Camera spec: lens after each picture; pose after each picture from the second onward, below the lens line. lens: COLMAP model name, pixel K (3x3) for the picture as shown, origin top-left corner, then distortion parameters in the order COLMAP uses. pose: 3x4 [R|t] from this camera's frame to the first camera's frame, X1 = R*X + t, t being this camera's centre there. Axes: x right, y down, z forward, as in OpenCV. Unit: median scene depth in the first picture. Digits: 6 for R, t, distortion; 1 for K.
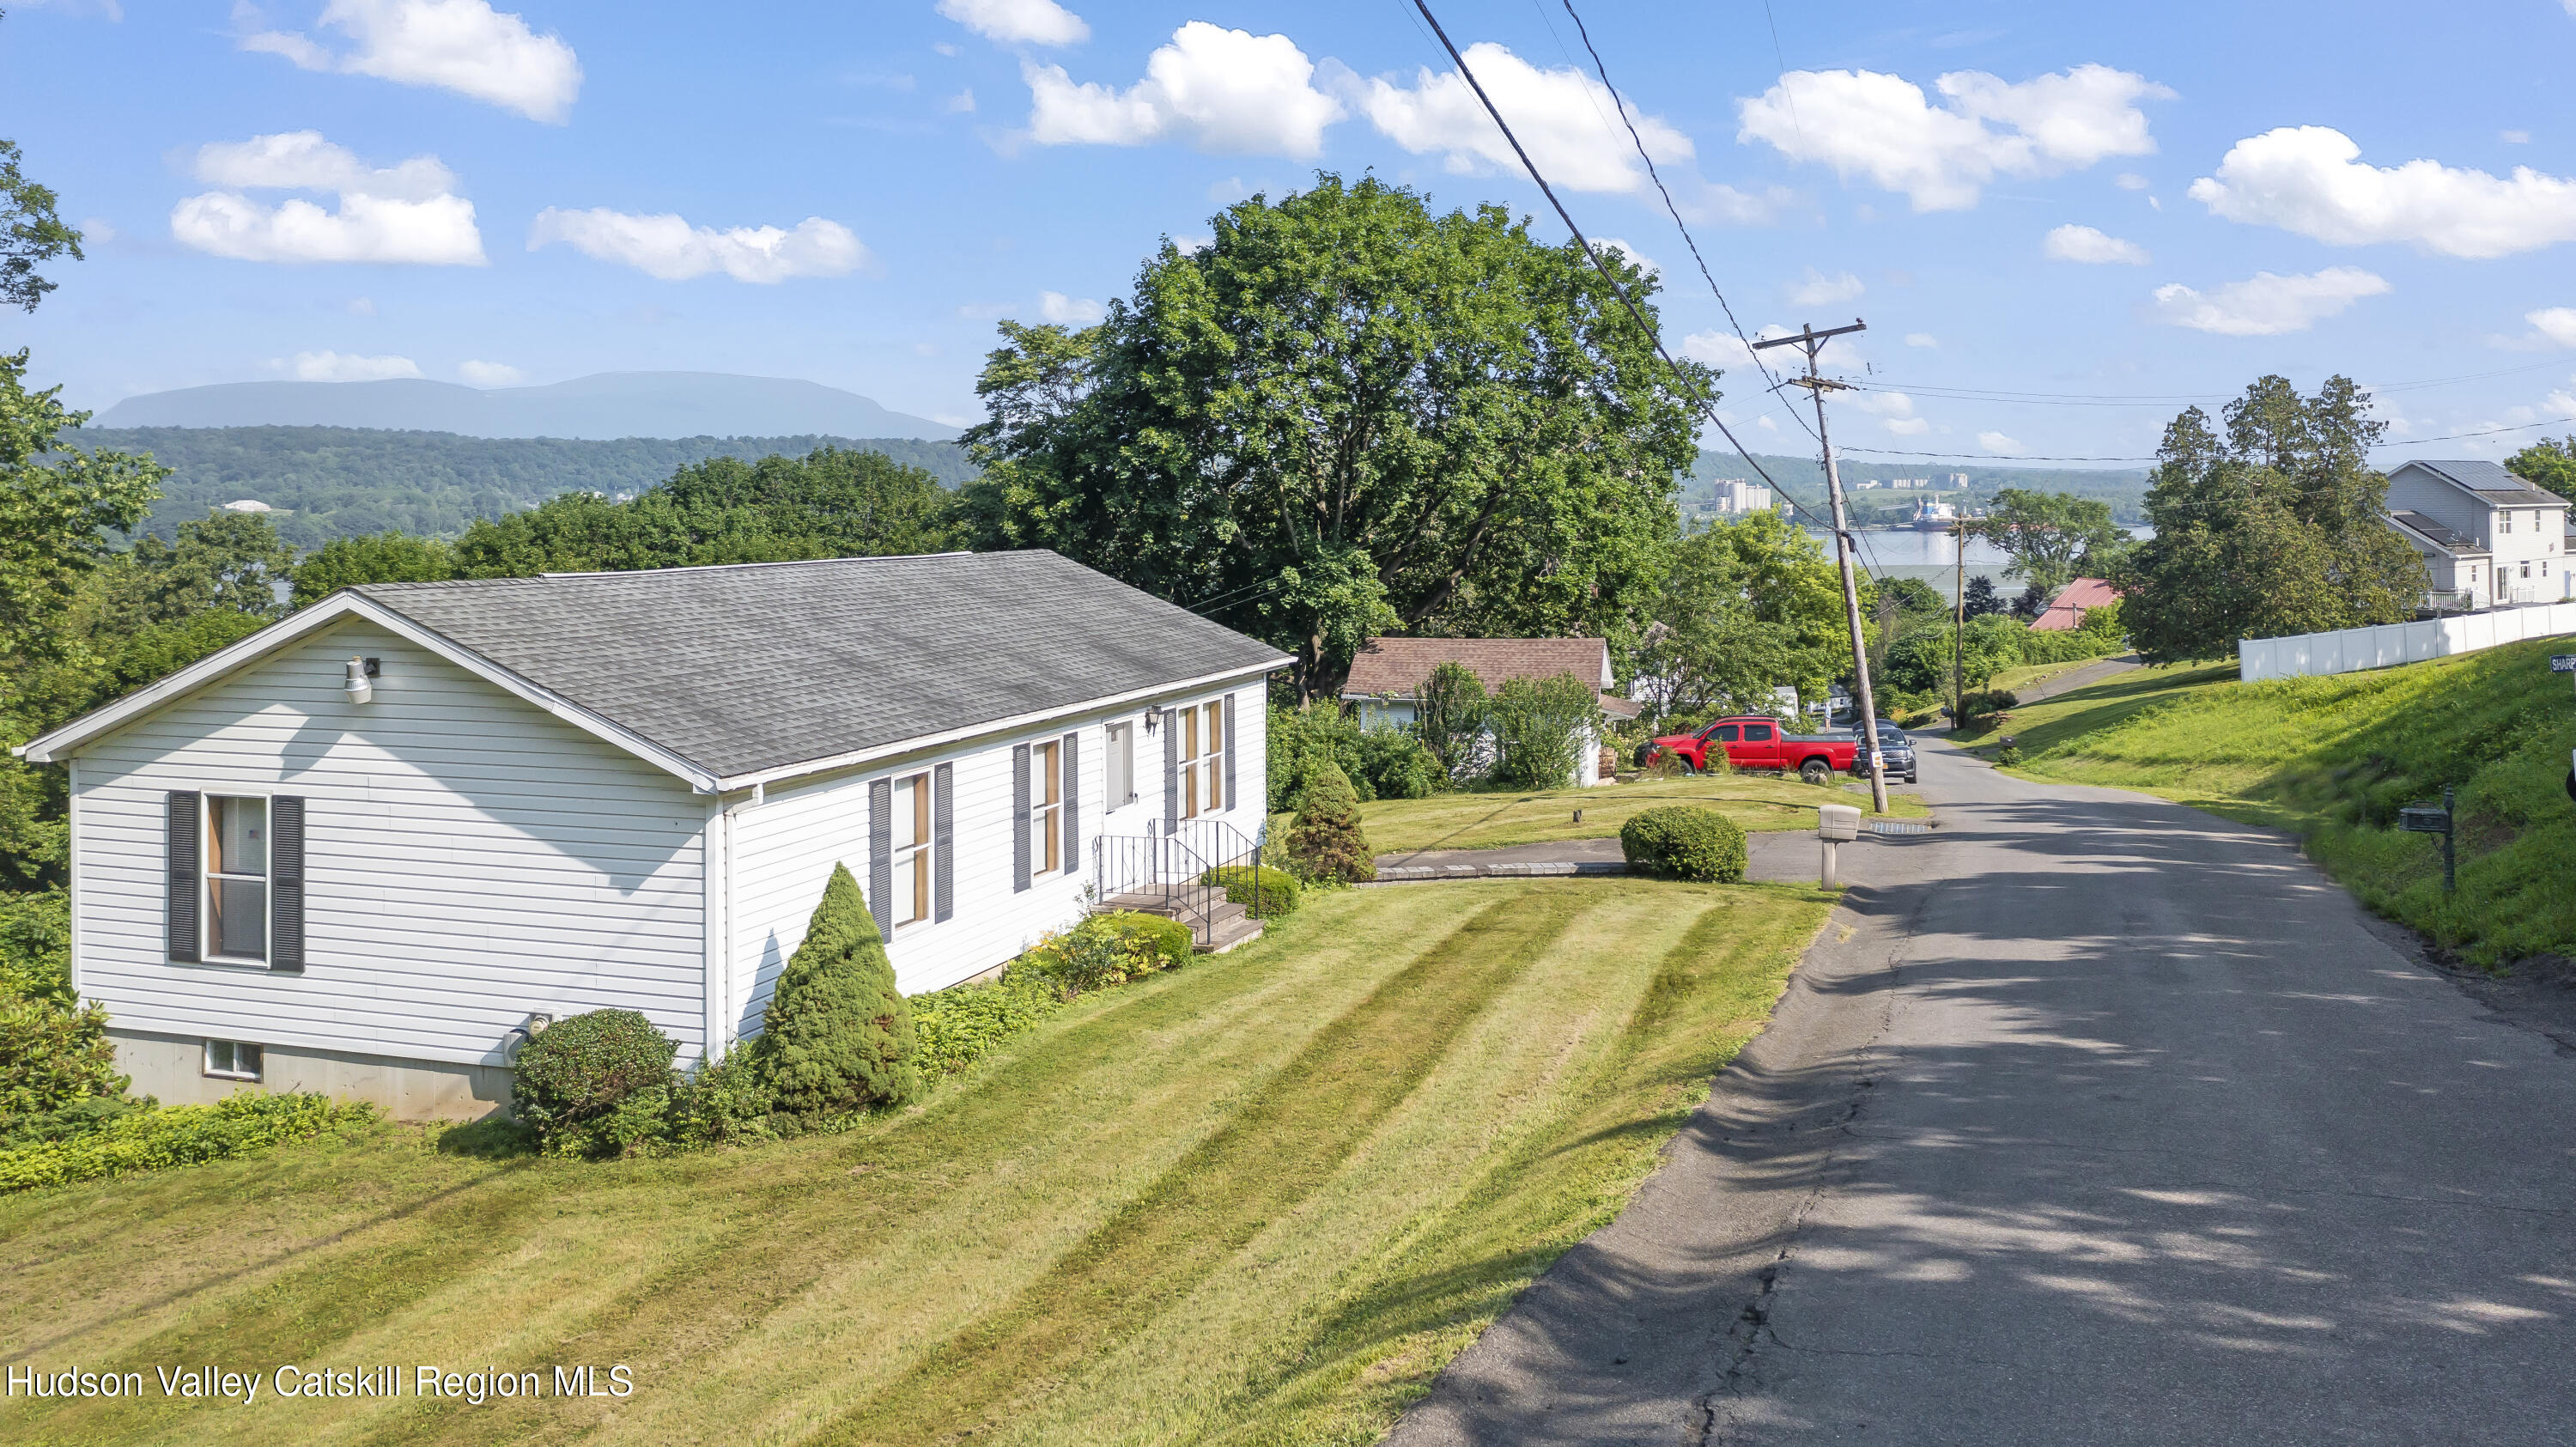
lens RADIAL K [[2142.9, 0, 1288.9], [0, 2142.9, 451.6], [0, 0, 1]] dist [0.003209, -0.003744]
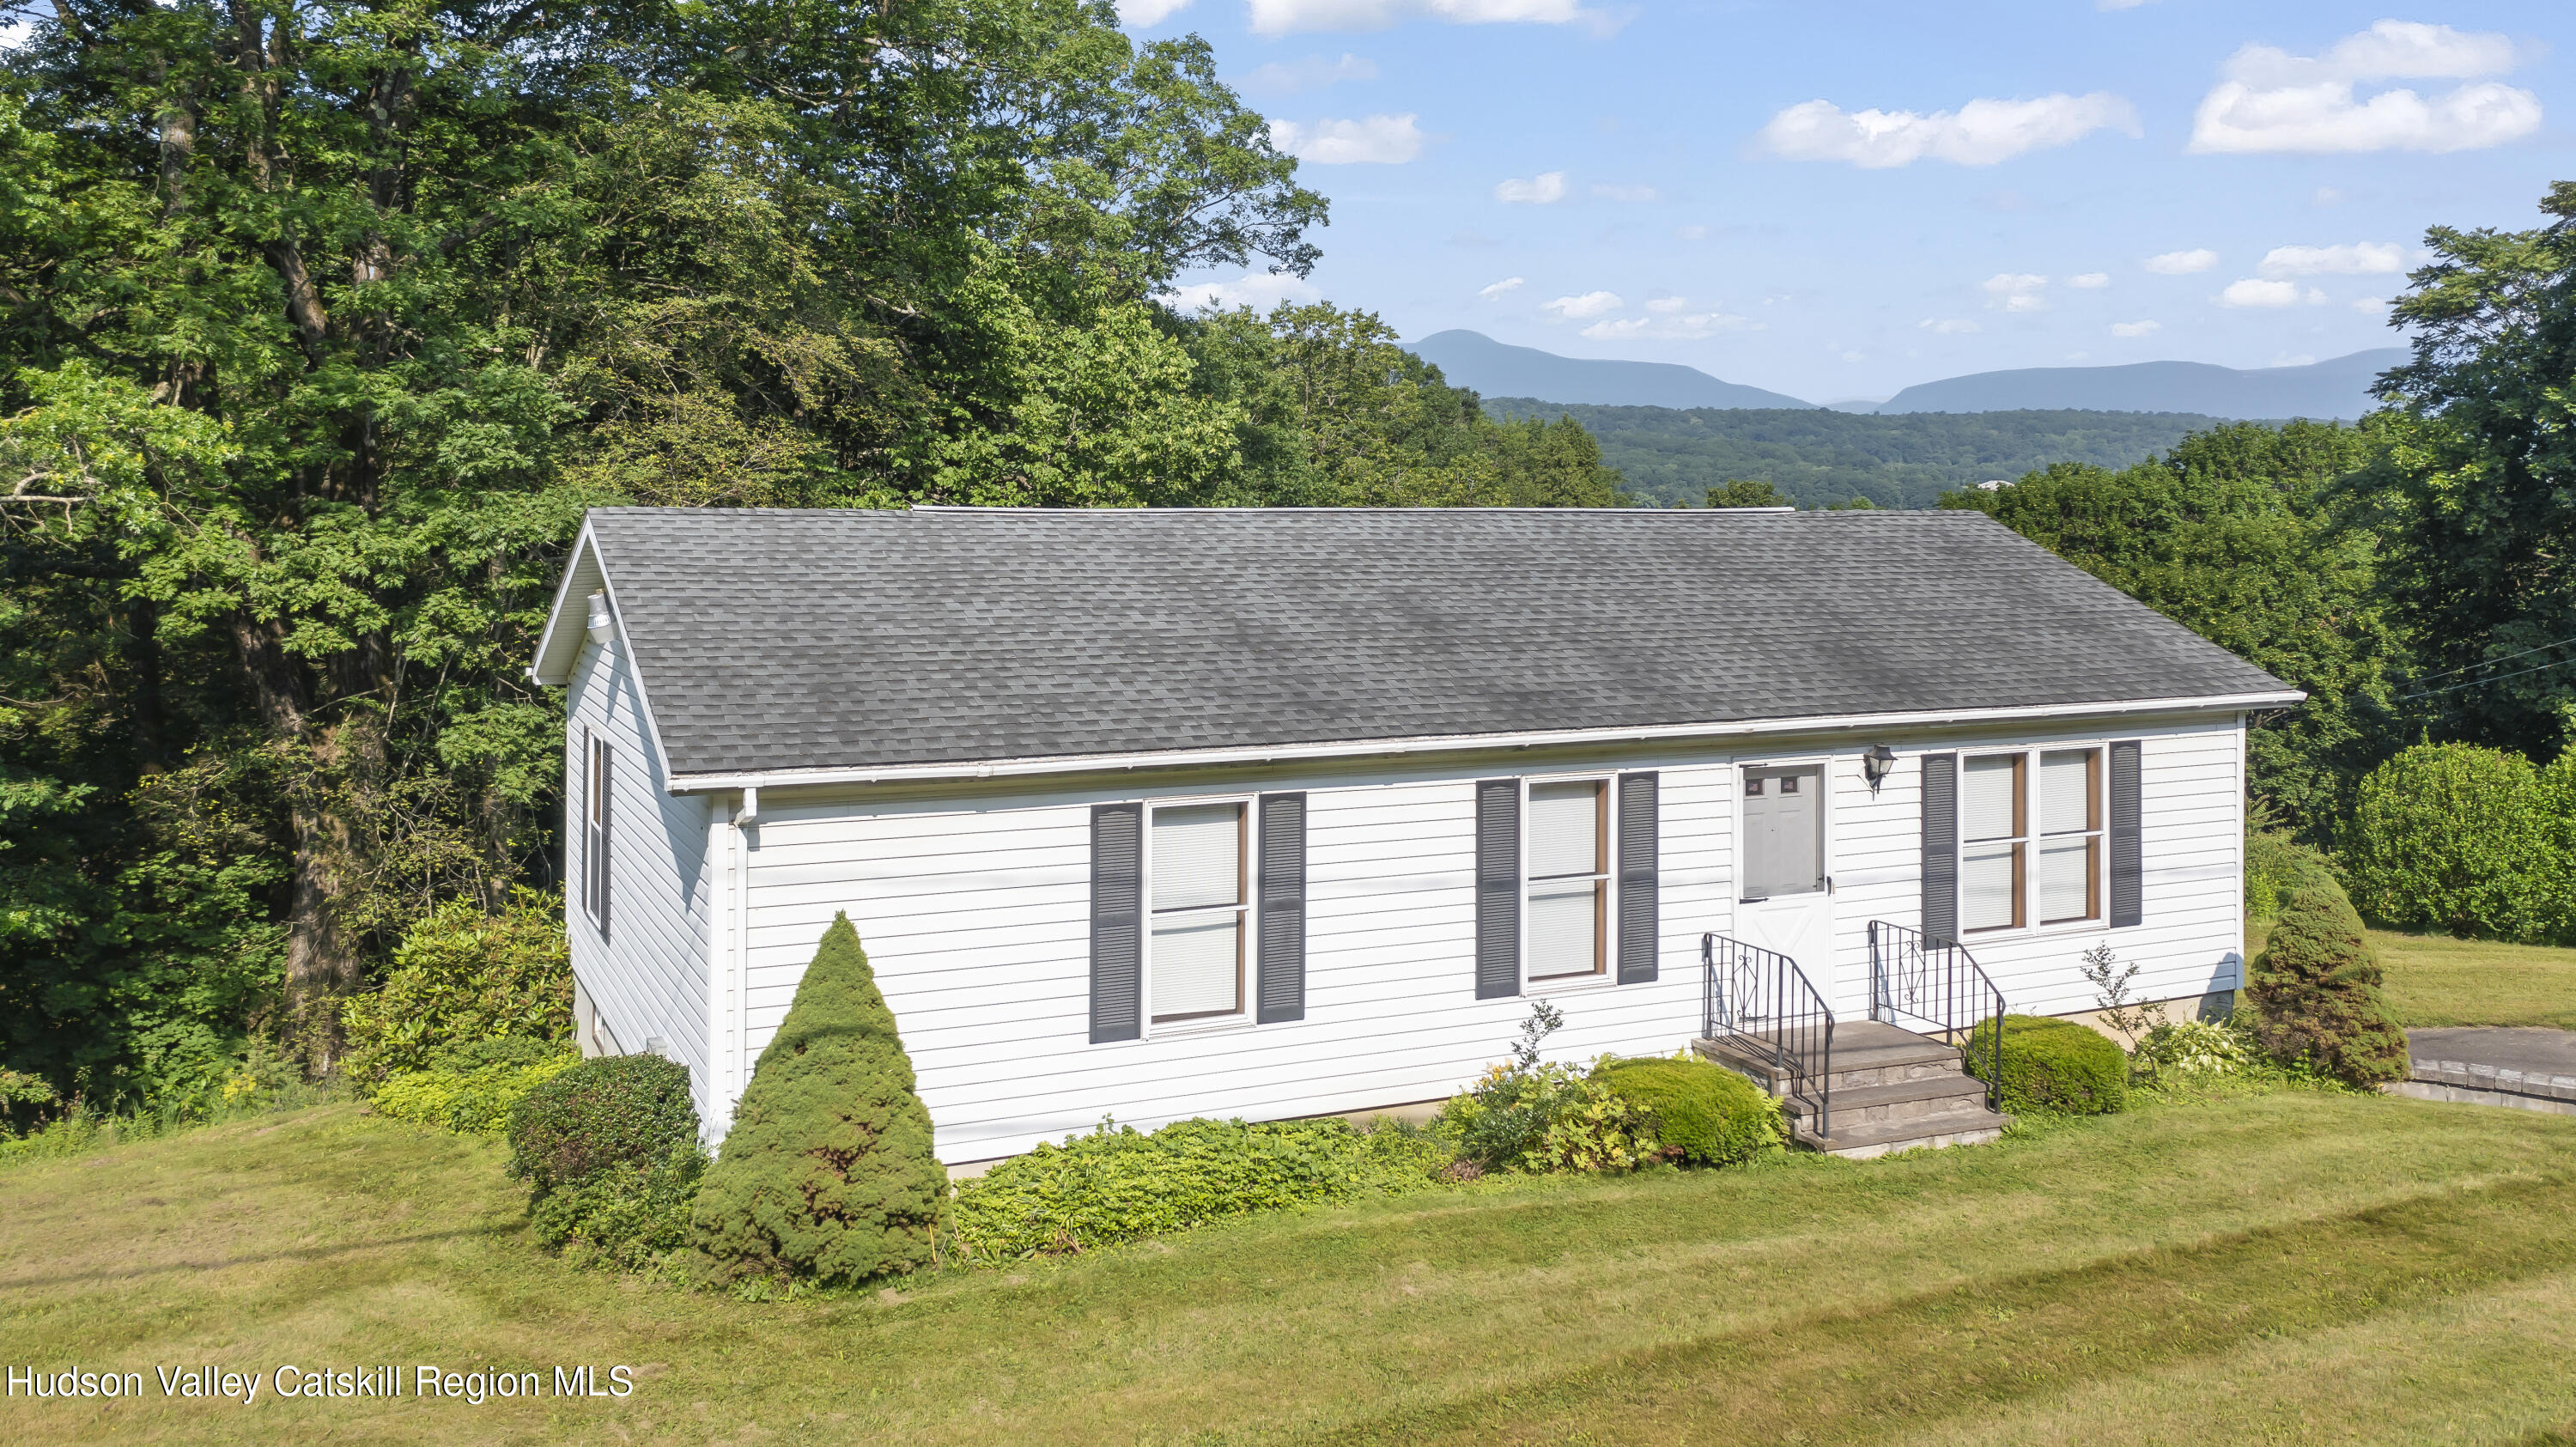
lens RADIAL K [[2142.9, 0, 1288.9], [0, 2142.9, 451.6], [0, 0, 1]] dist [0.003209, -0.003744]
pose [[0.706236, -0.001147, -0.707976, 0.139996], [0.006540, 0.999967, 0.004904, 0.013700], [0.707946, -0.008094, 0.706220, 0.220940]]
